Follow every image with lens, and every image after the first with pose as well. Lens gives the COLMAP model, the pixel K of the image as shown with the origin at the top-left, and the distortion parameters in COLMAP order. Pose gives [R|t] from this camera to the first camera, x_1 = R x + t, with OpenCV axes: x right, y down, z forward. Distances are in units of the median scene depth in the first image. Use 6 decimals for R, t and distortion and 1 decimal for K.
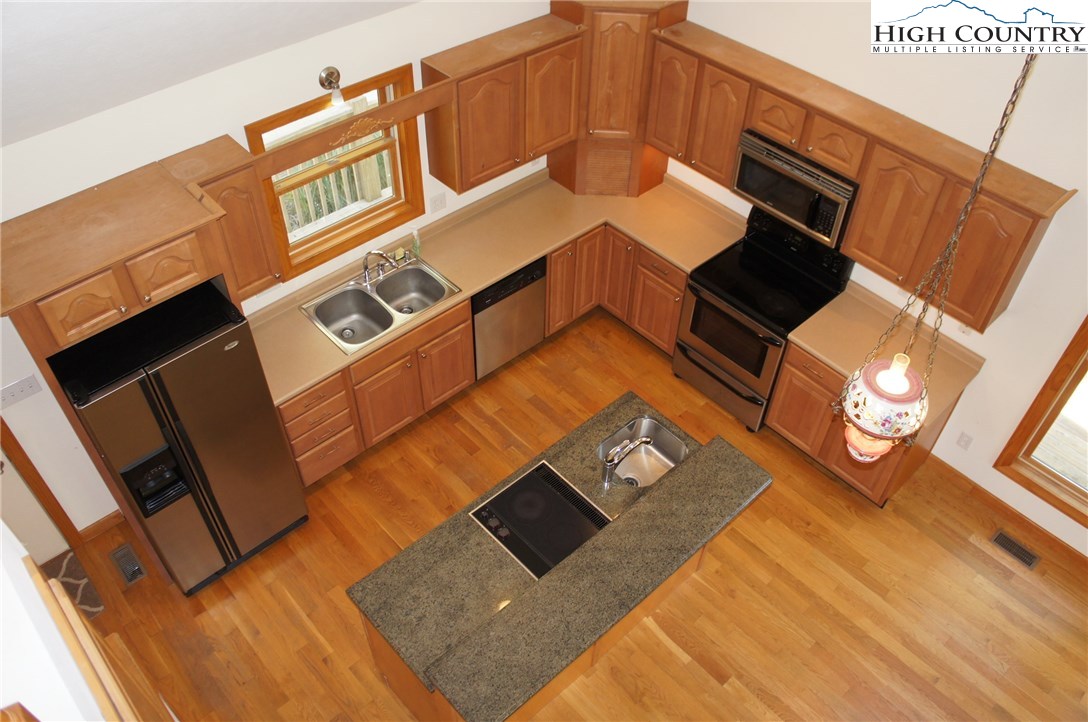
lens RADIAL K [[841.8, 0, 544.0], [0, 841.8, 361.0], [0, 0, 1]] dist [-0.187195, -0.000945]
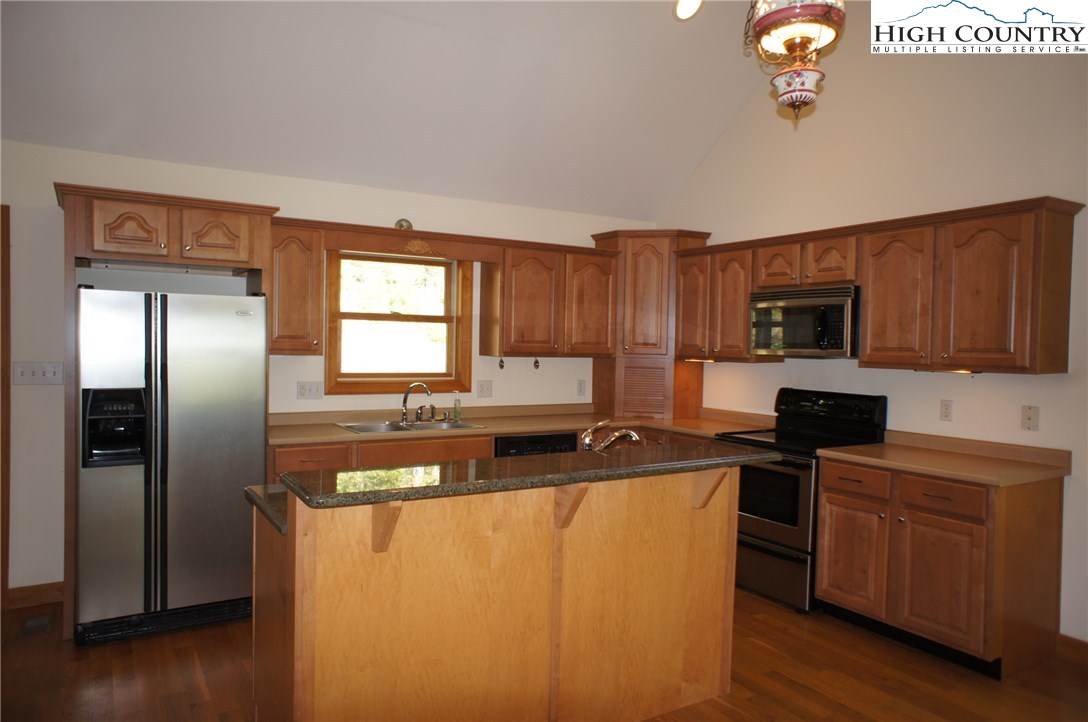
lens RADIAL K [[737.1, 0, 537.6], [0, 737.1, 364.0], [0, 0, 1]] dist [-0.080566, 0.100922]
pose [[0.981369, 0.008184, -0.191957, 0.142424], [-0.139529, 0.717197, -0.682759, 0.485425], [0.132084, 0.696822, 0.704977, 0.311931]]
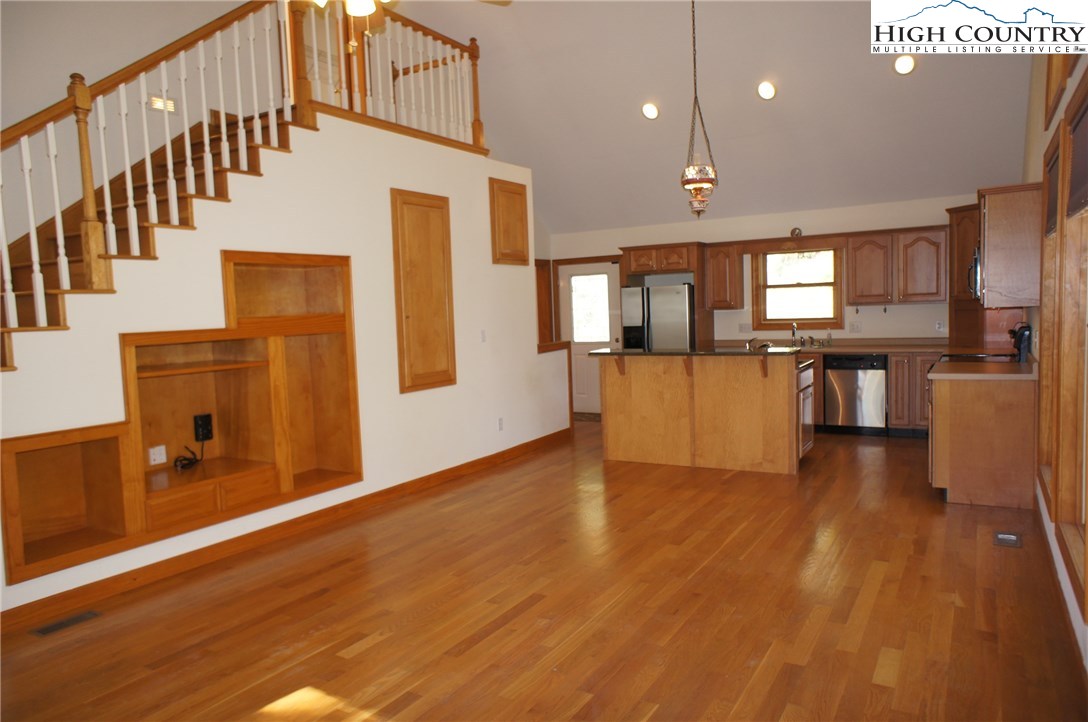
lens RADIAL K [[737.1, 0, 537.6], [0, 737.1, 364.0], [0, 0, 1]] dist [-0.080566, 0.100922]
pose [[0.277409, 0.047768, -0.959564, 1.243361], [-0.654382, 0.740666, -0.152310, 0.574289], [0.703440, 0.670174, 0.236726, 0.241714]]
